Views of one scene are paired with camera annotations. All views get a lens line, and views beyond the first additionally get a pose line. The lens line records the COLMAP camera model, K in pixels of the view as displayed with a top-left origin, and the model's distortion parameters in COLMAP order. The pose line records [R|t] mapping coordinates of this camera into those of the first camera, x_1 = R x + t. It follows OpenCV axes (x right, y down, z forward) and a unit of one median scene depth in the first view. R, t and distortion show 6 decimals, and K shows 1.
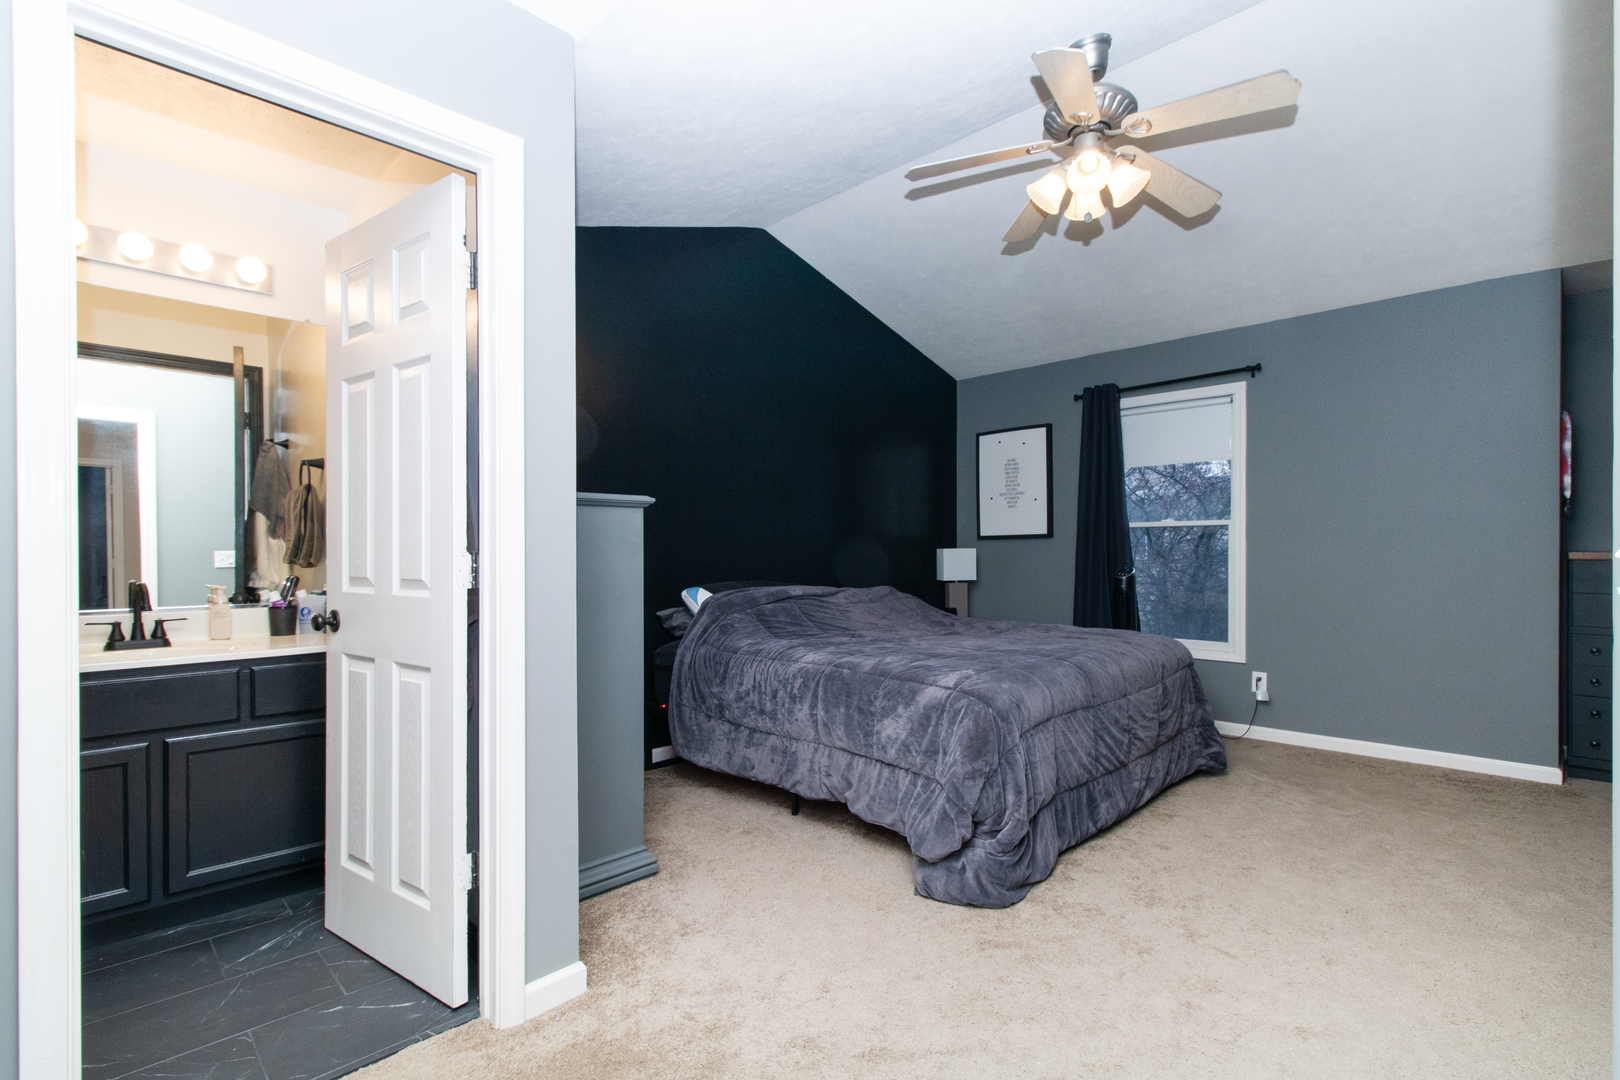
lens RADIAL K [[762.6, 0, 810.9], [0, 762.6, 551.4], [0, 0, 1]] dist [0.019679, 0.000517]
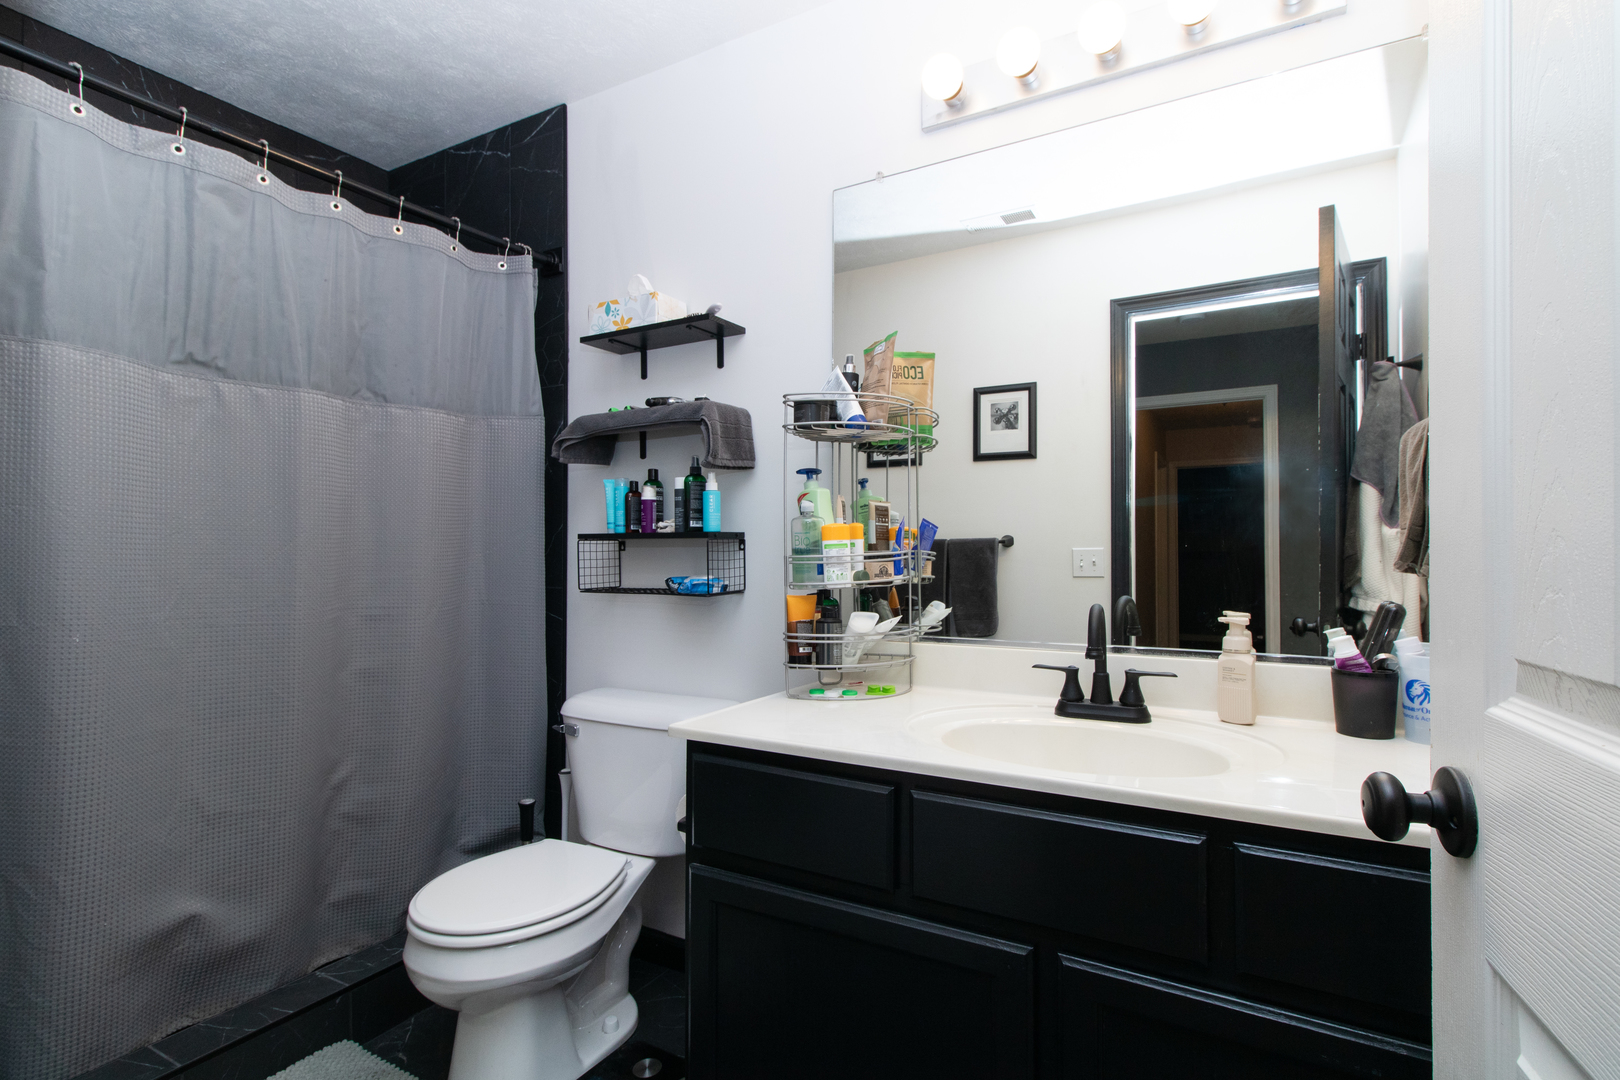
lens RADIAL K [[762.6, 0, 812.2], [0, 762.6, 548.6], [0, 0, 1]] dist [0.019679, 0.000517]
pose [[0.258832, -0.003951, -0.965914, -0.367031], [-0.000159, 0.999991, -0.004133, 0.002087], [0.965922, 0.001224, 0.258829, 0.628982]]
